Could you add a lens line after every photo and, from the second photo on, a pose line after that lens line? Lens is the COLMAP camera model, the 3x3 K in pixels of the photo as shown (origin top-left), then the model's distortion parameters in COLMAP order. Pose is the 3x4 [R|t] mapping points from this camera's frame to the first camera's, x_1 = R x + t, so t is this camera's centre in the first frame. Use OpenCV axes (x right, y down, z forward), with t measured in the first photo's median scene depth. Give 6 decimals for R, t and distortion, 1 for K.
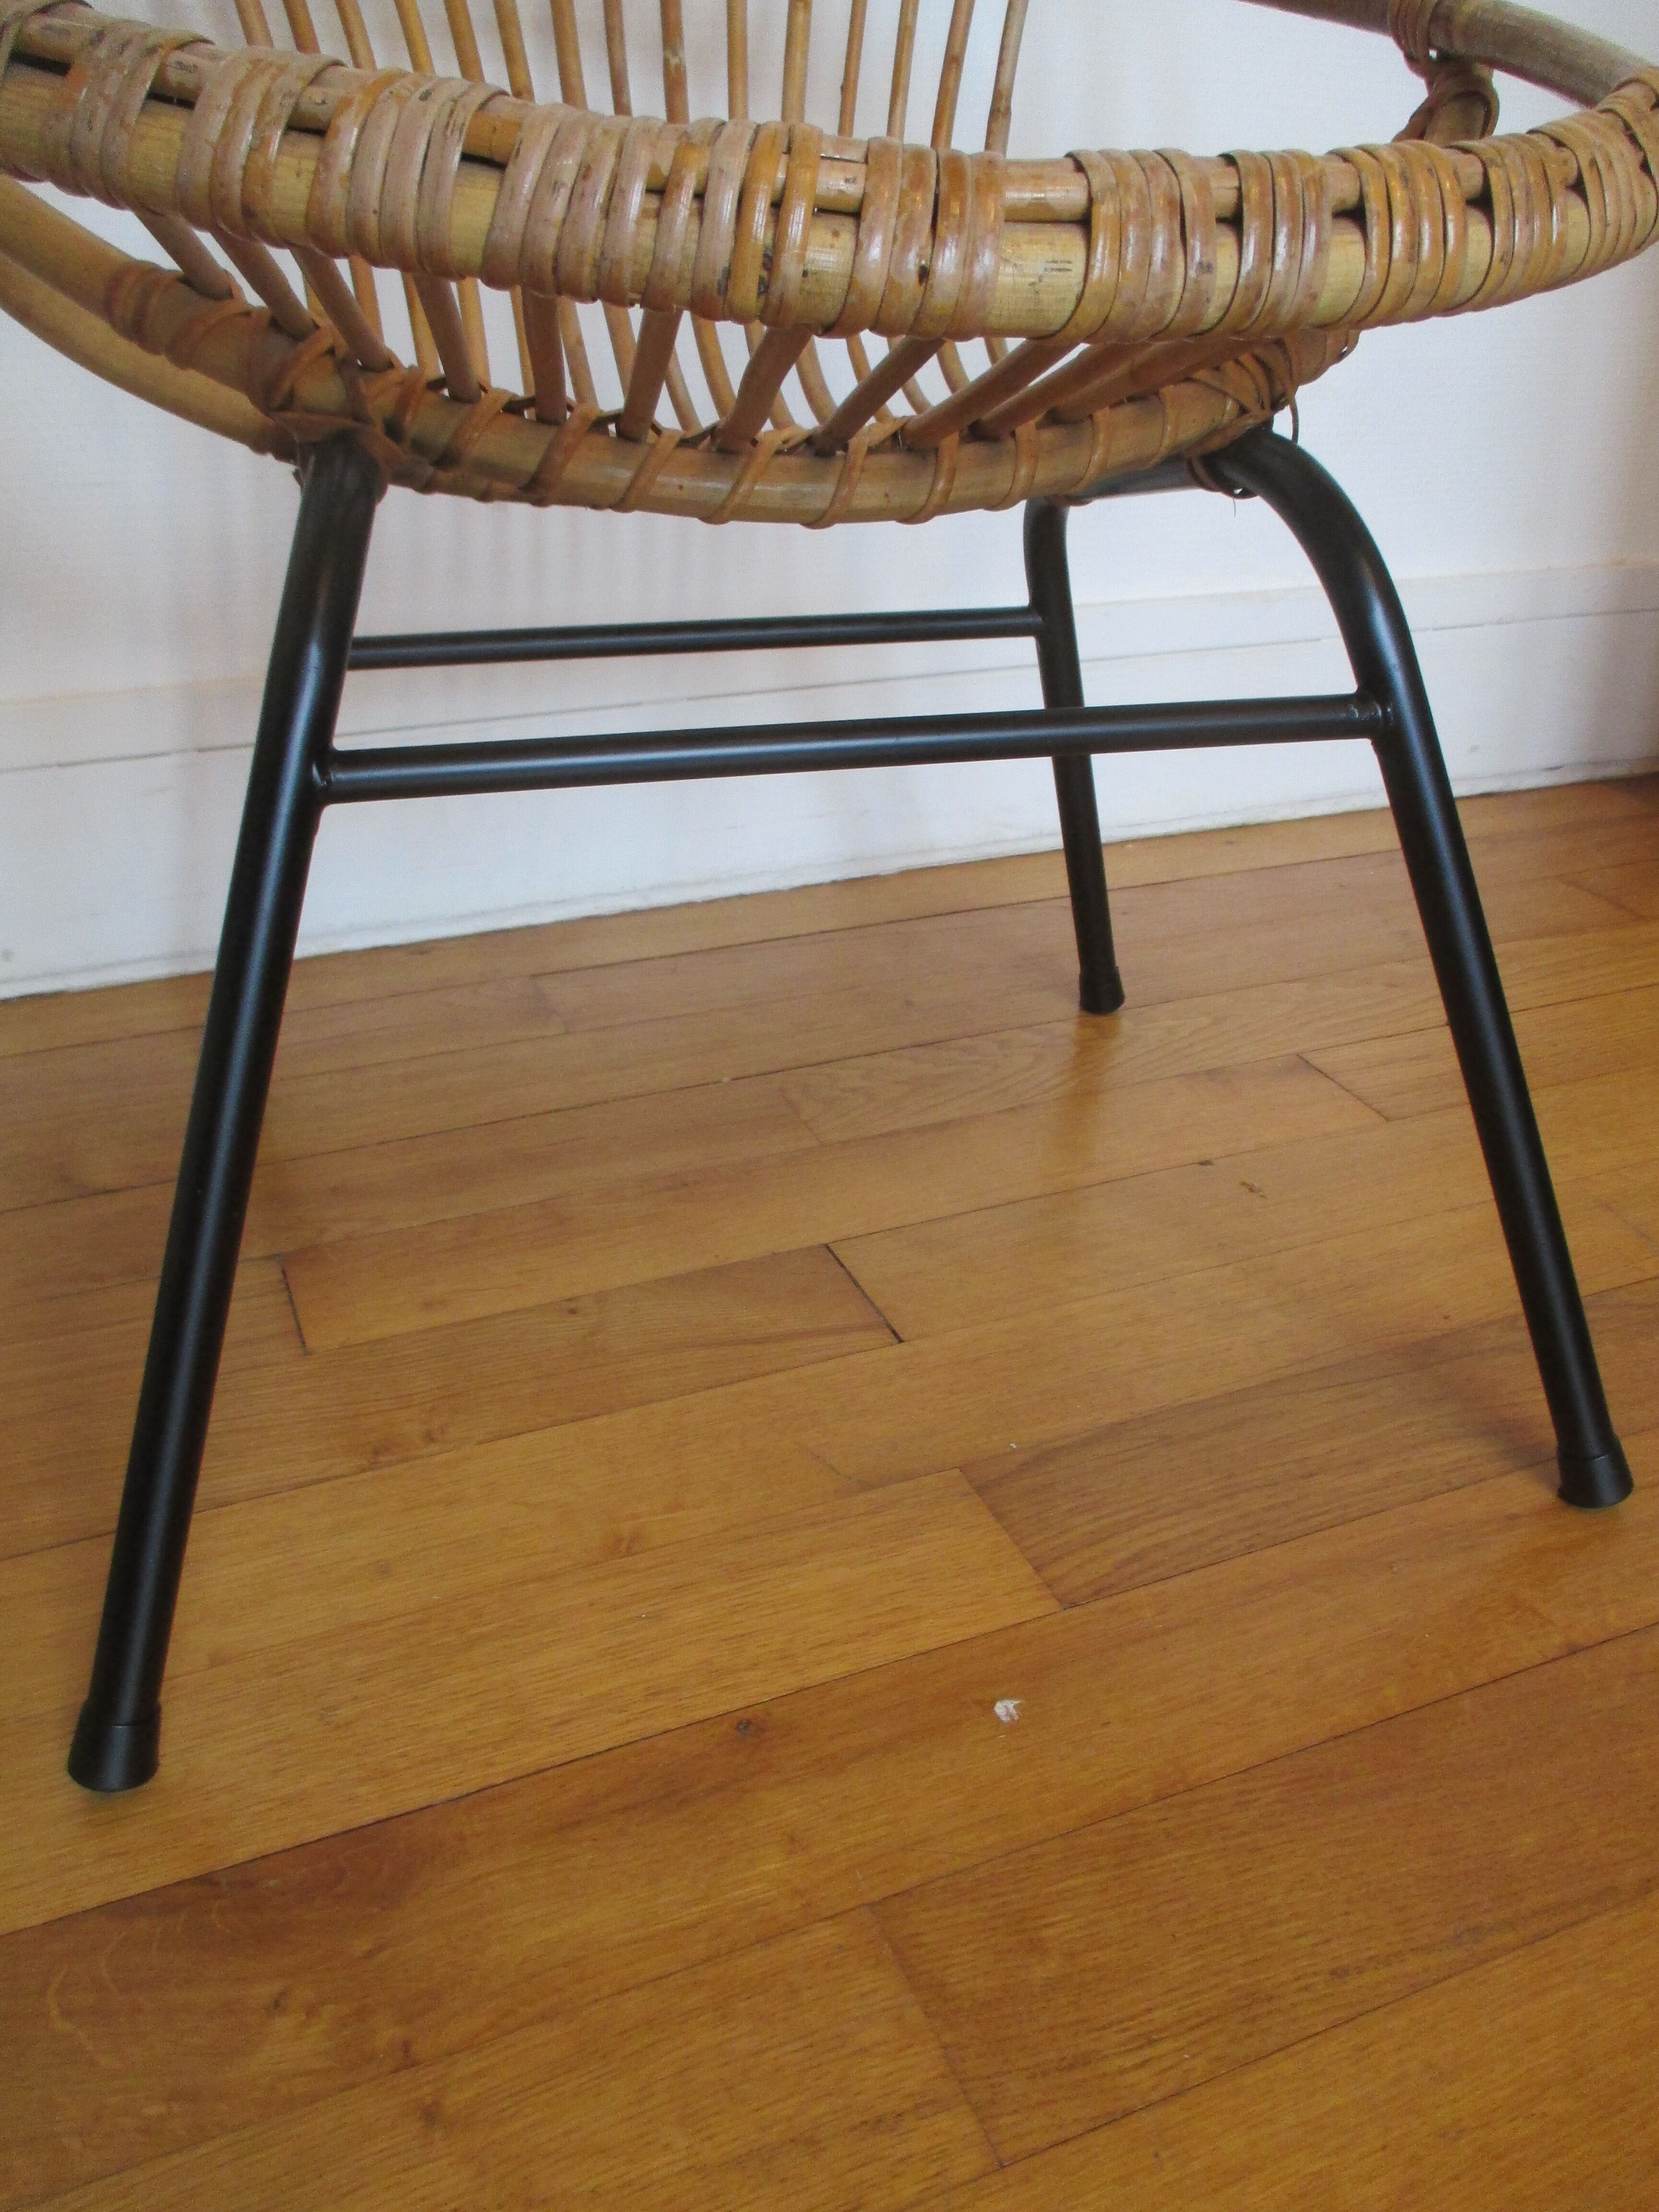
lens RADIAL K [[1823.0, 0, 873.0], [0, 1823.0, 1123.2], [0, 0, 1]] dist [-0.038726, 0.048303]
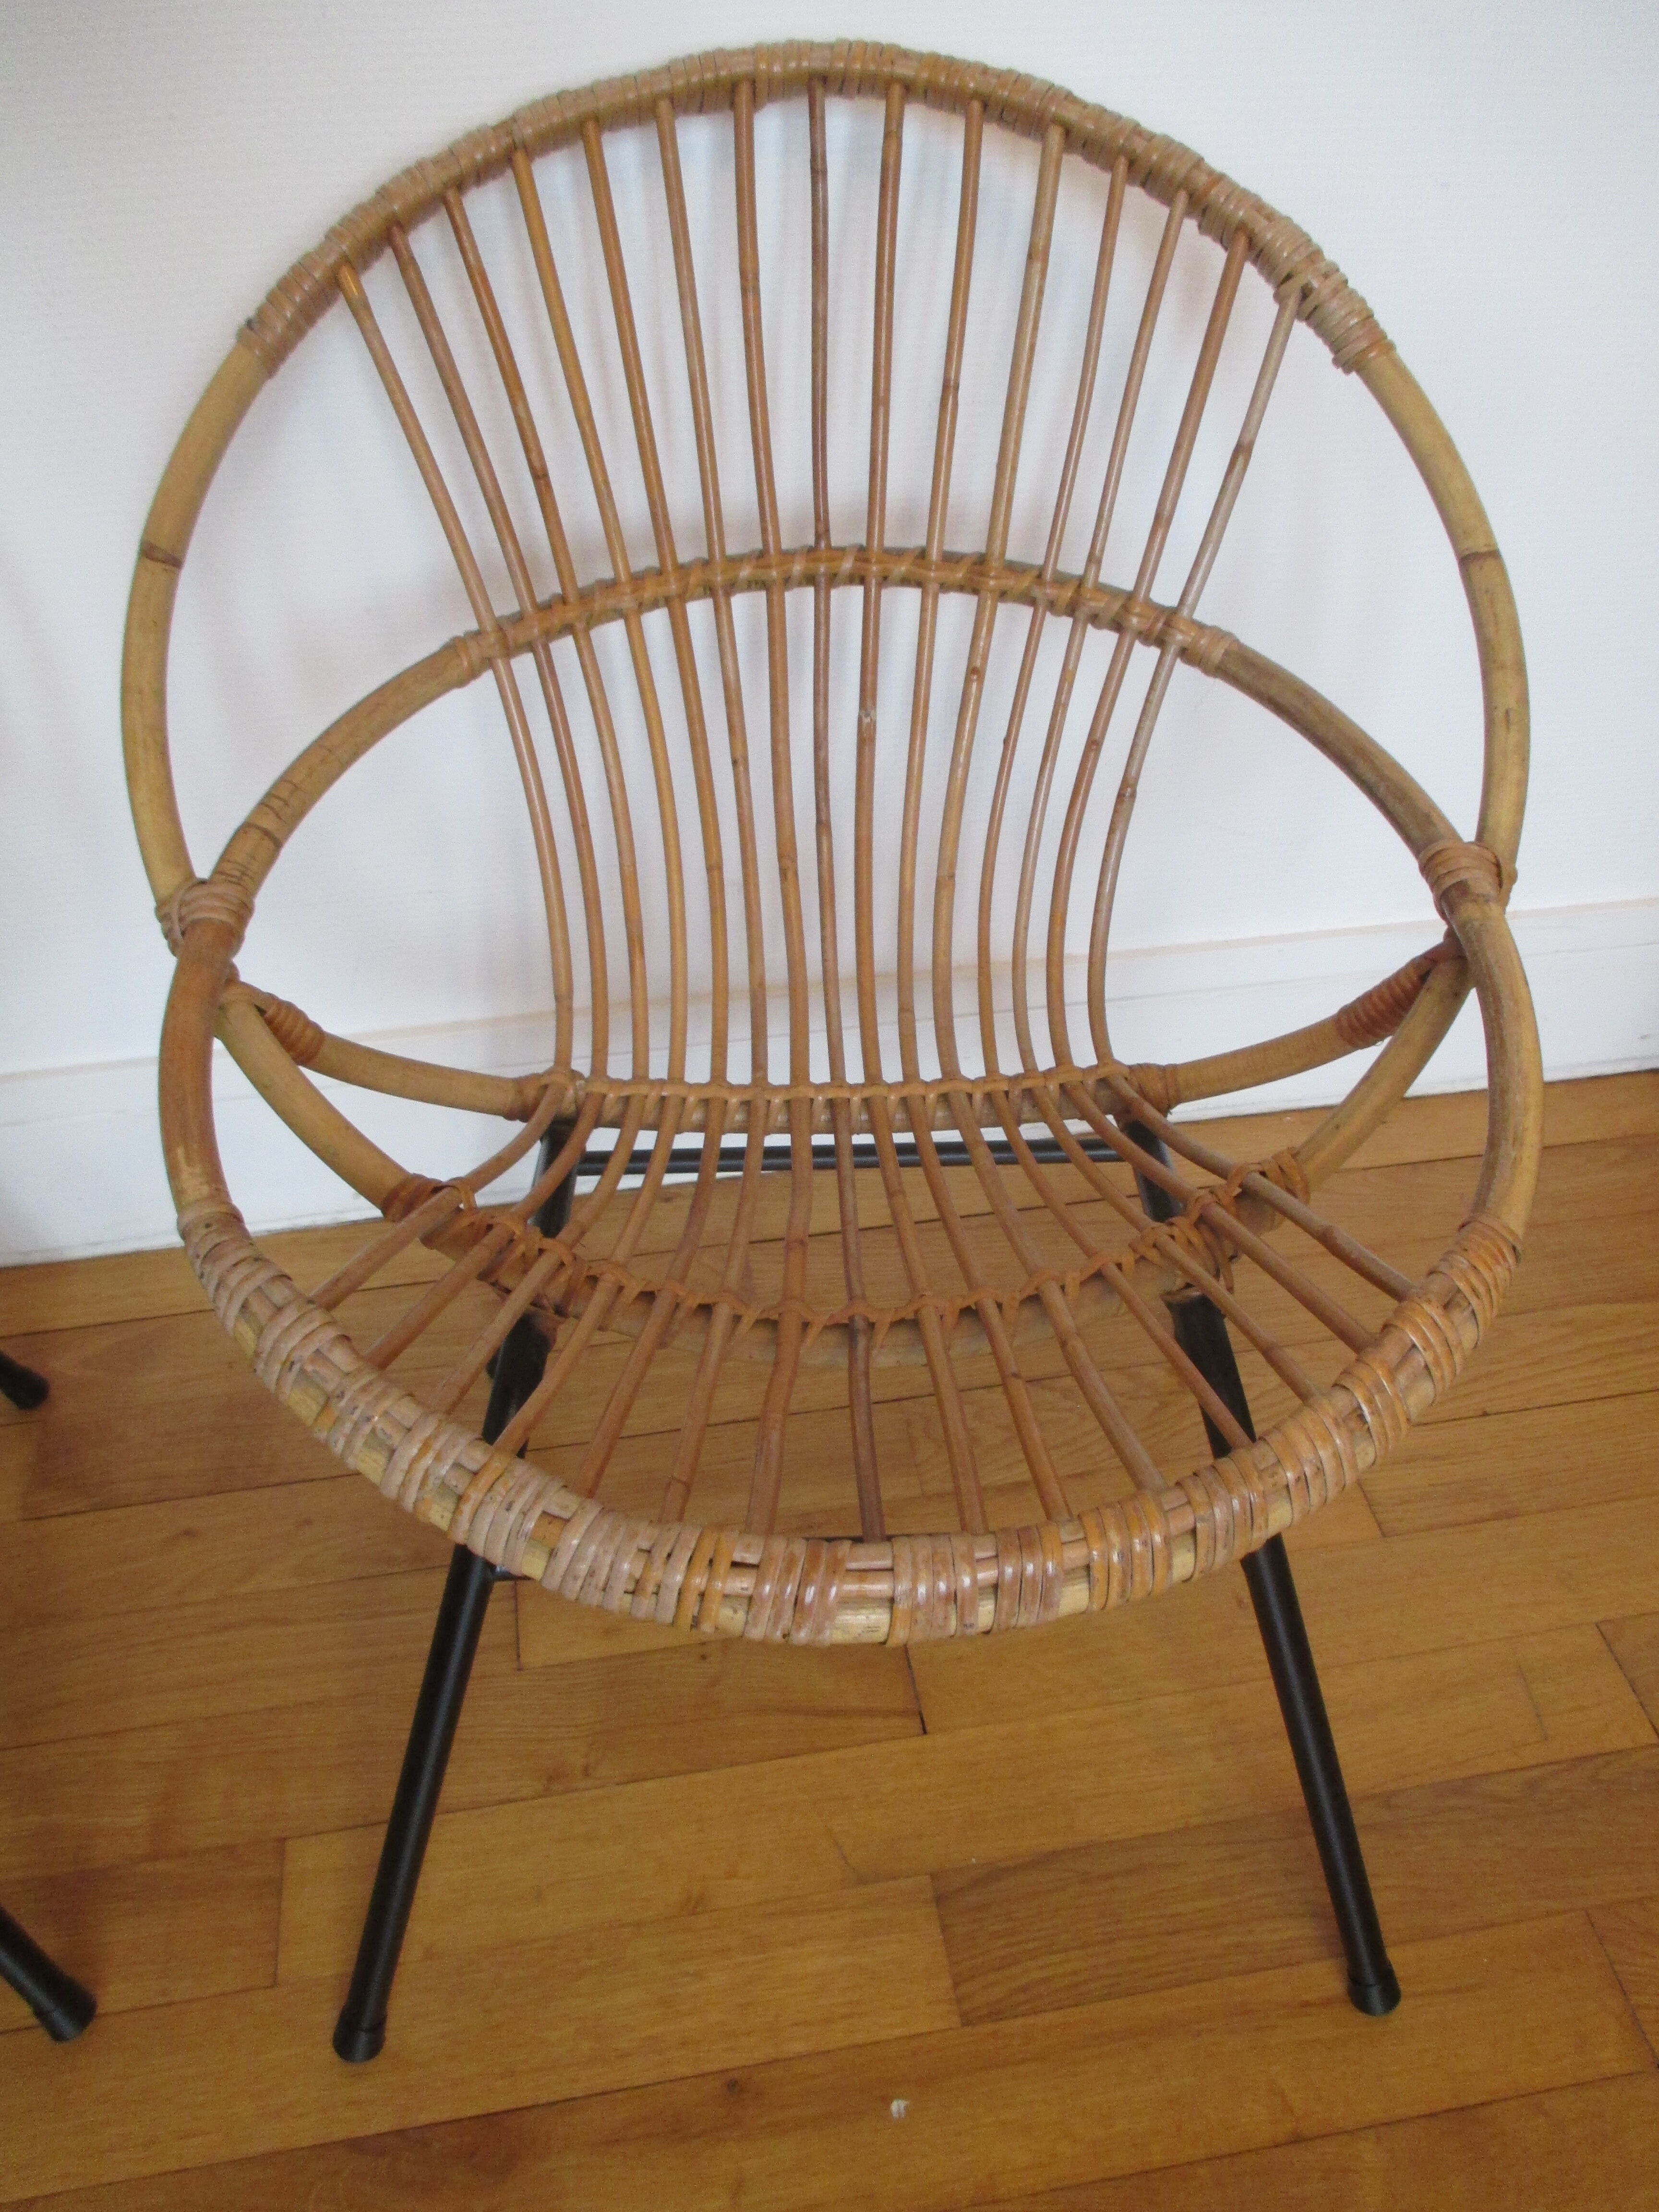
lens RADIAL K [[1835.2, 0, 883.5], [0, 1835.2, 1108.4], [0, 0, 1]] dist [-0.019832, -0.008443]
pose [[0.973476, 0.137162, -0.183114, 0.206931], [-0.096042, 0.971422, 0.217061, -0.760853], [0.207653, -0.193717, 0.958829, -0.295882]]
